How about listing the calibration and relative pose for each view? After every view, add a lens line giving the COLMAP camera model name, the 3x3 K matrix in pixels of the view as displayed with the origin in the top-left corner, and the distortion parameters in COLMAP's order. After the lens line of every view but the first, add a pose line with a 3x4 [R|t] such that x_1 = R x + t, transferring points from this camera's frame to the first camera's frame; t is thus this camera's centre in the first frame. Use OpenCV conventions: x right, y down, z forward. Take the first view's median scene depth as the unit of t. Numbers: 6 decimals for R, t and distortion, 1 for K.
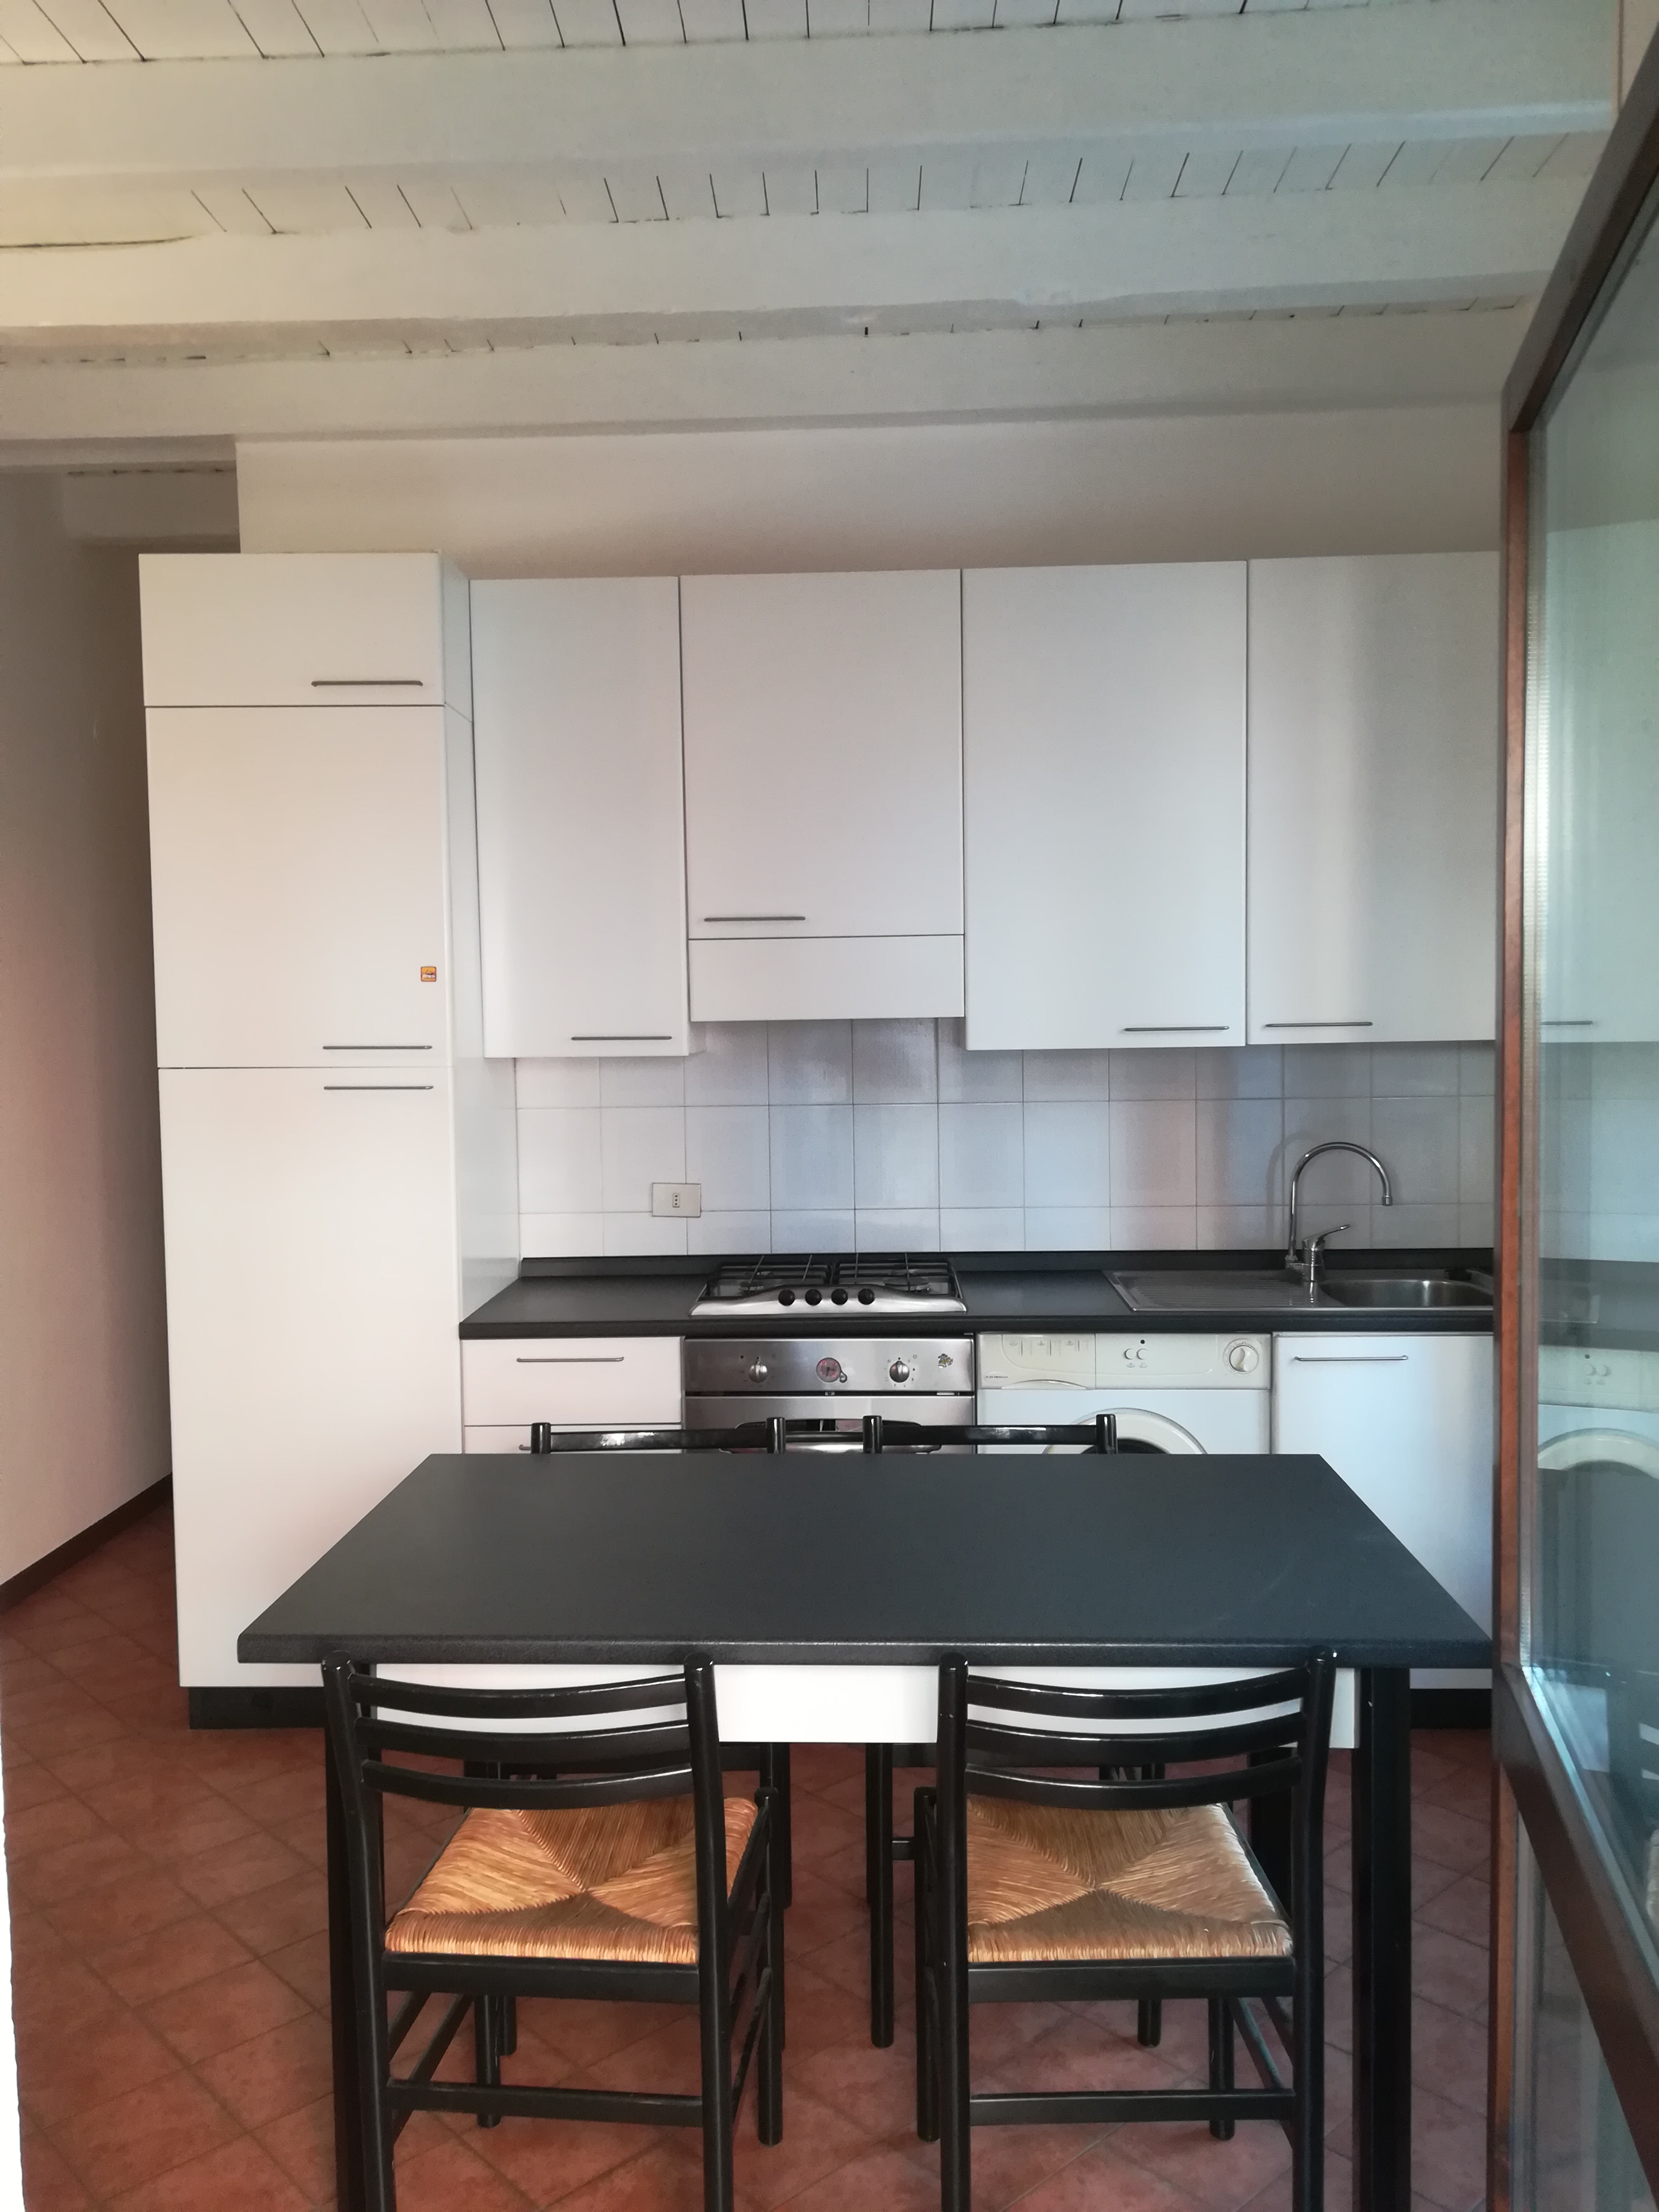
lens RADIAL K [[1693.6, 0, 829.5], [0, 1693.6, 1106.0], [0, 0, 1]] dist [0.082228, -0.118435]
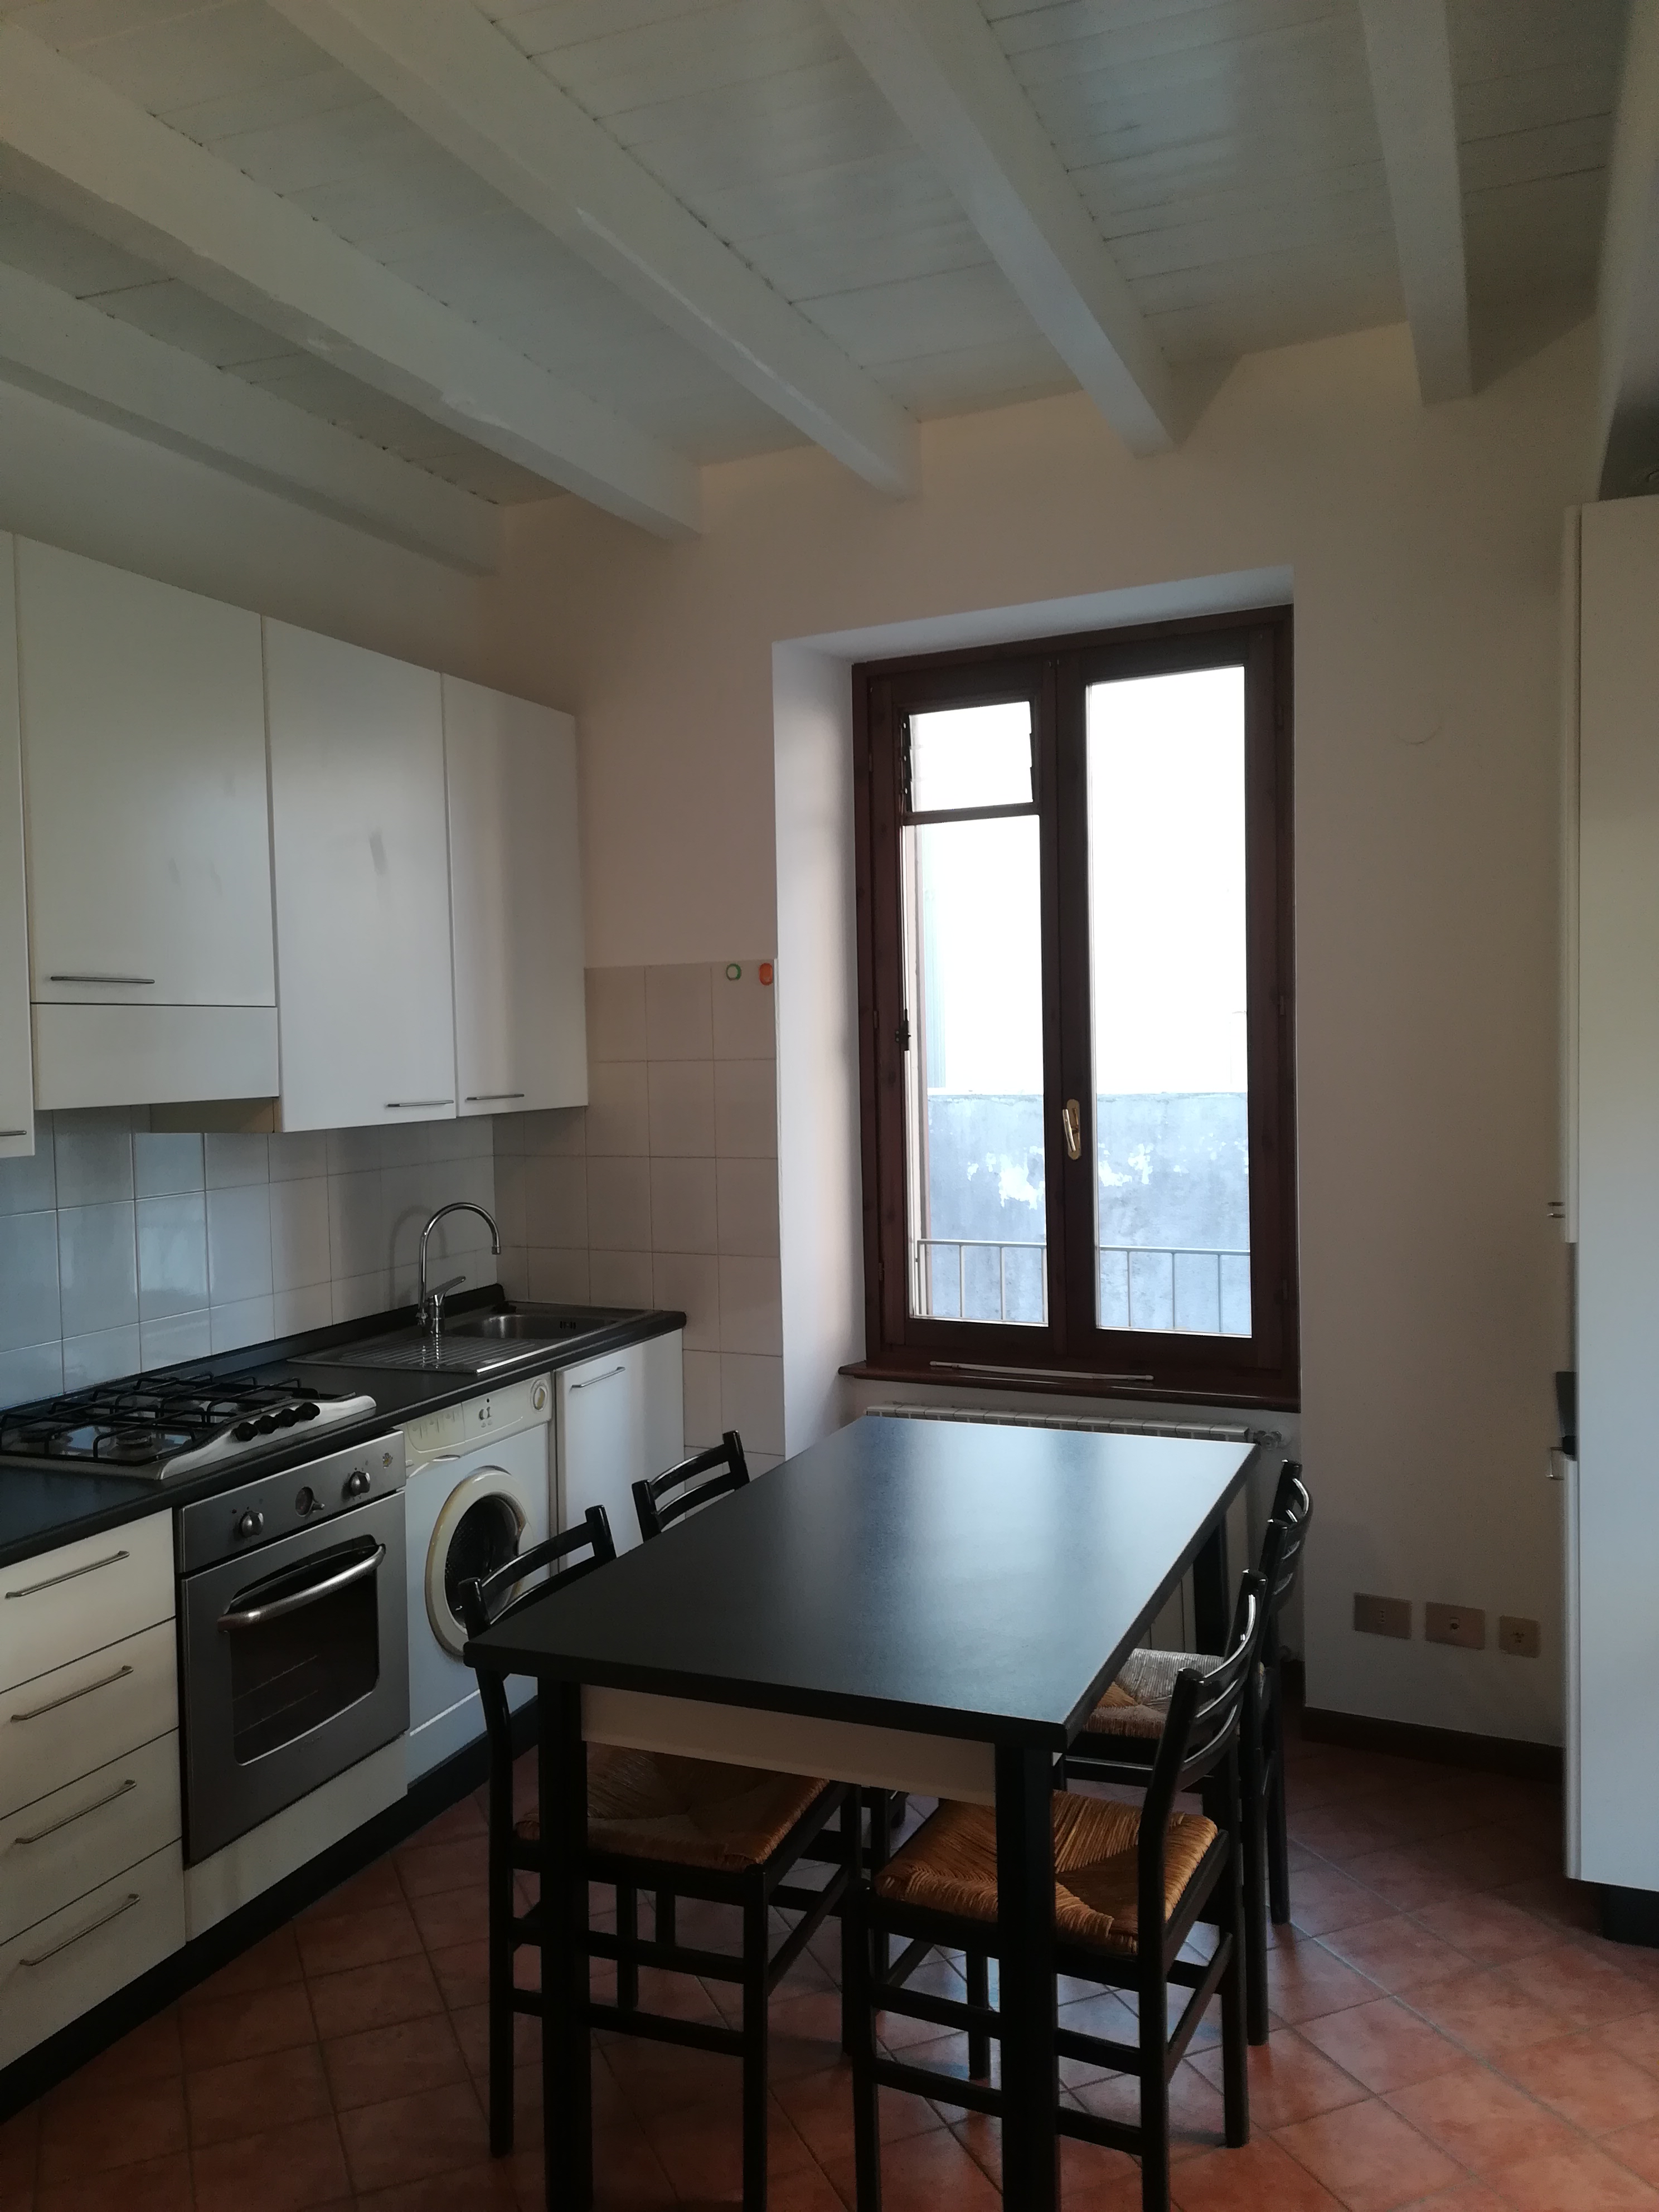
lens RADIAL K [[1693.6, 0, 829.5], [0, 1693.6, 1106.0], [0, 0, 1]] dist [0.082228, -0.118435]
pose [[0.348778, -0.027472, 0.936803, -0.687033], [0.069242, 0.997594, 0.003476, -0.030374], [-0.934644, 0.063653, 0.349841, 0.401474]]
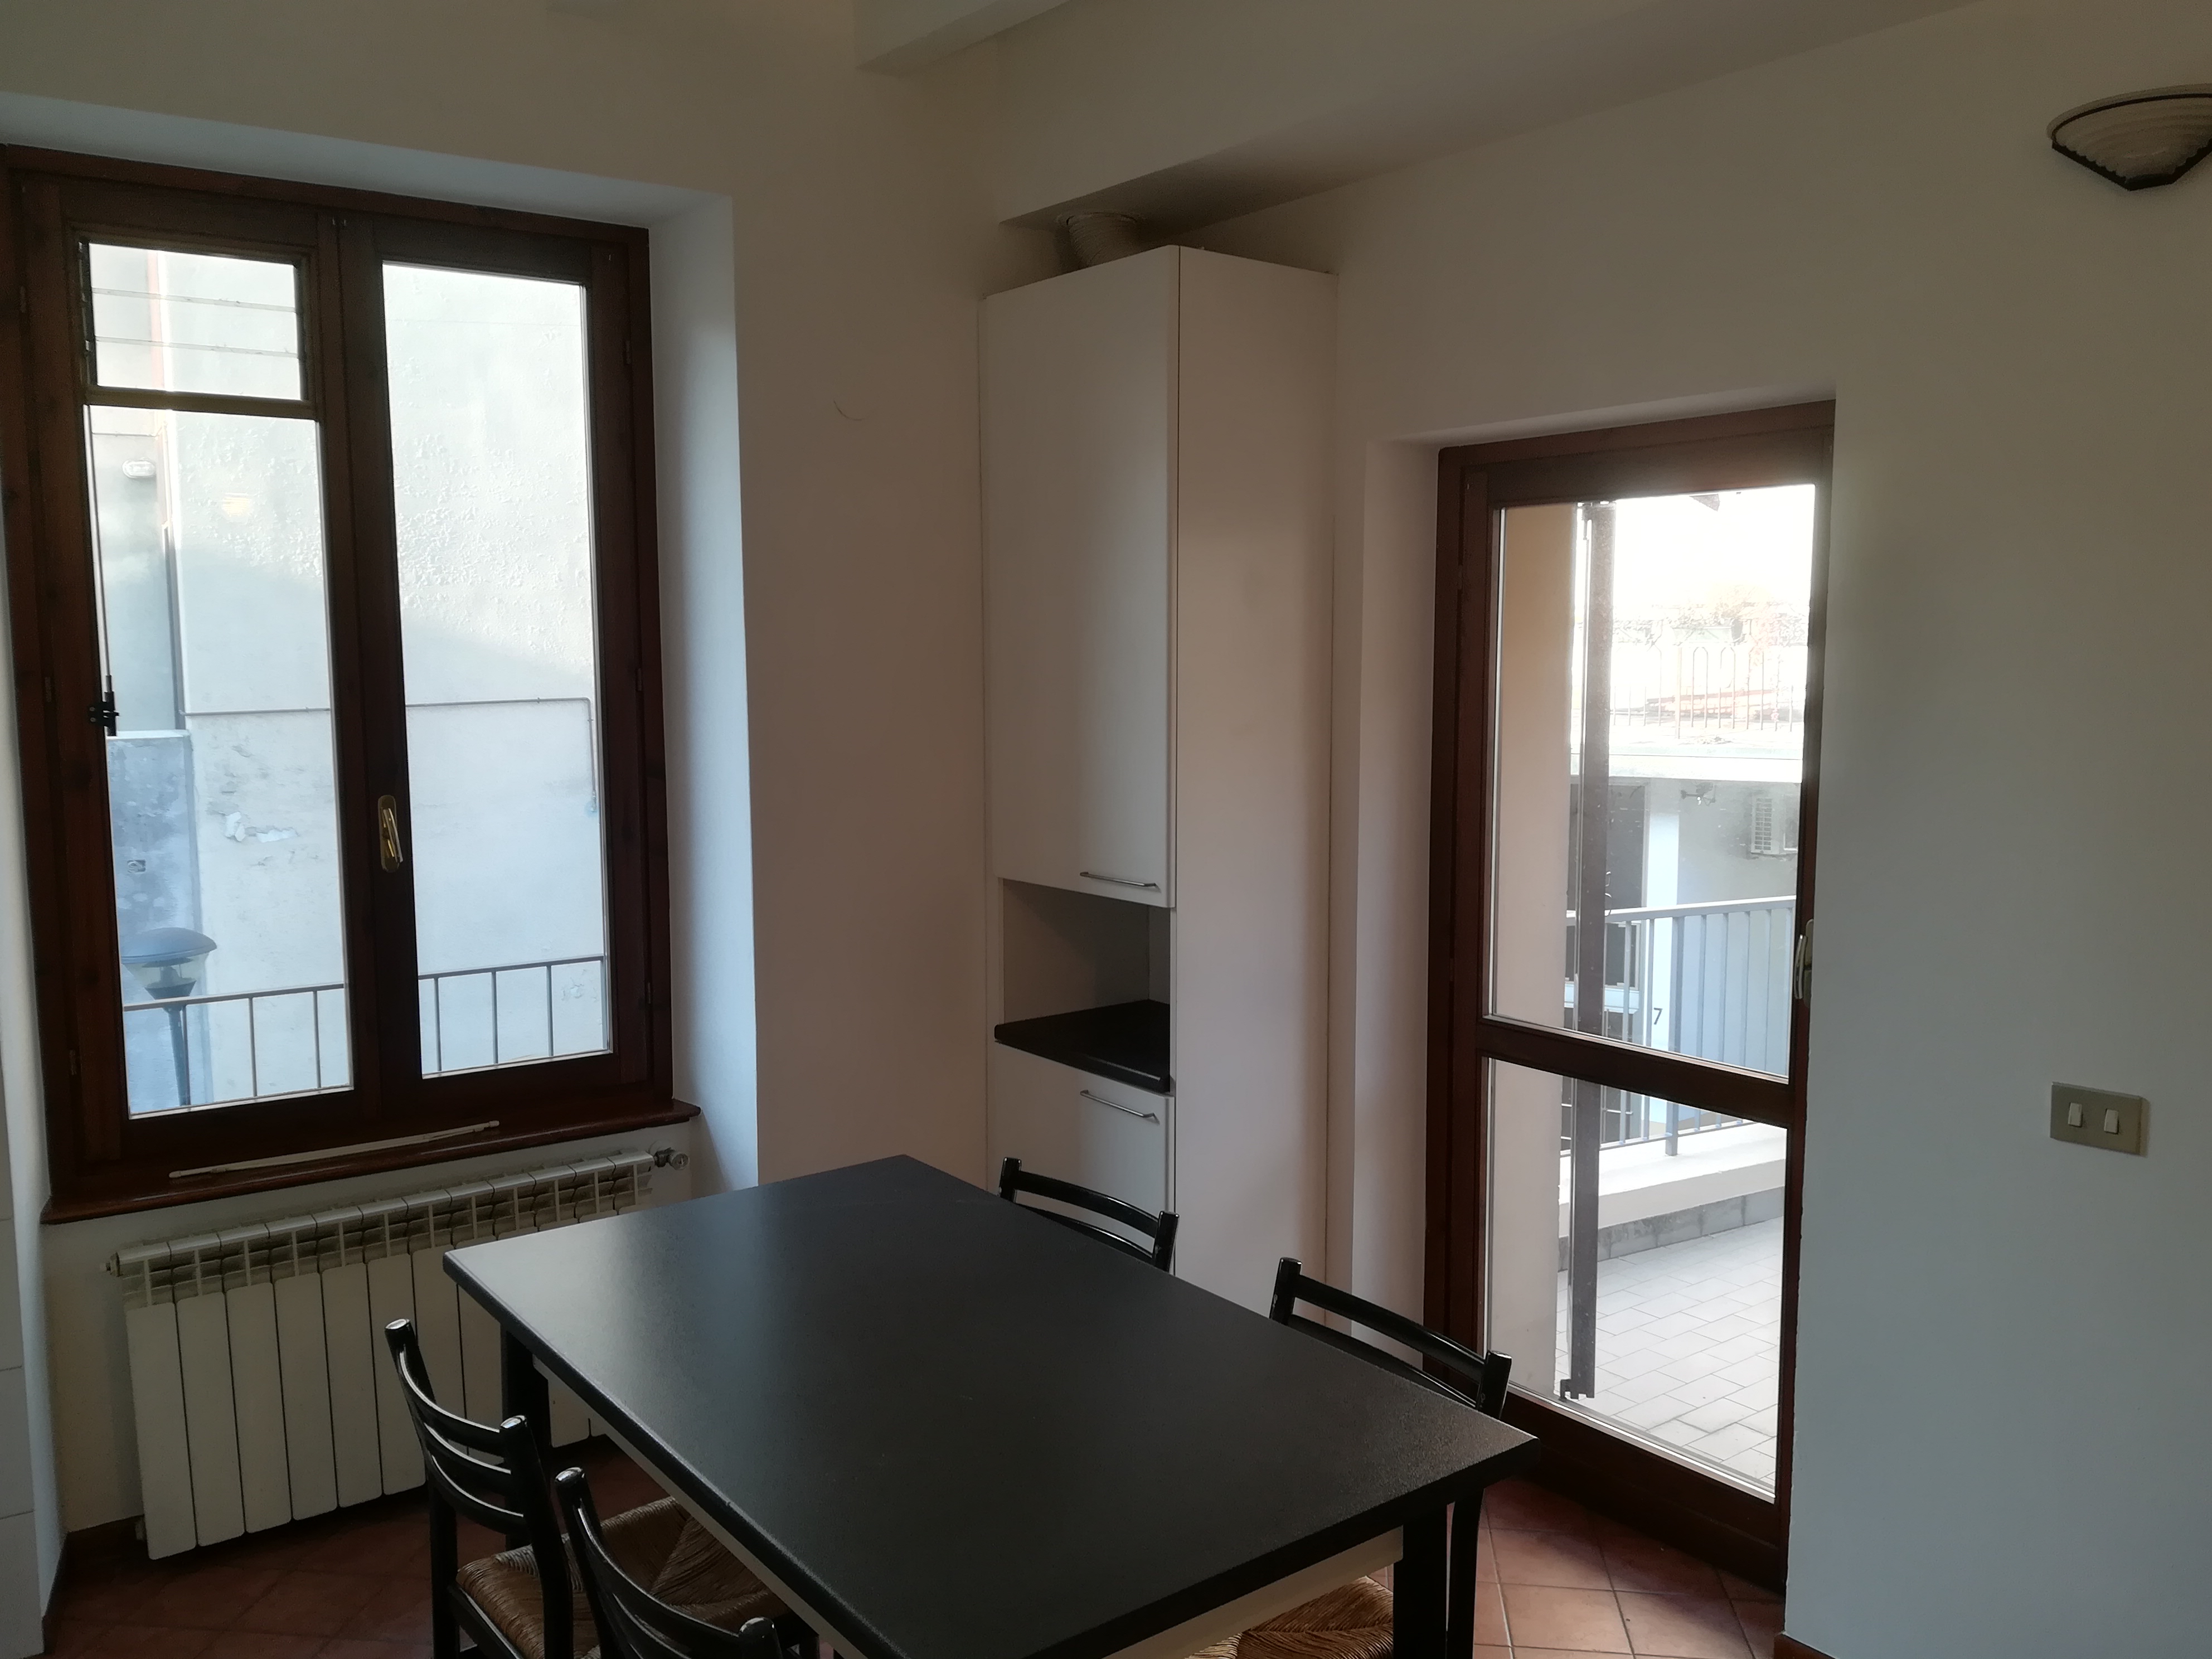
lens RADIAL K [[1693.6, 0, 1101.7], [0, 1693.6, 824.4], [0, 0, 1]] dist [0.082228, -0.118435]
pose [[-0.649634, -0.064662, 0.757492, -0.478476], [0.056940, 0.989439, 0.133294, -0.107347], [-0.758112, 0.129724, -0.639092, 0.969834]]
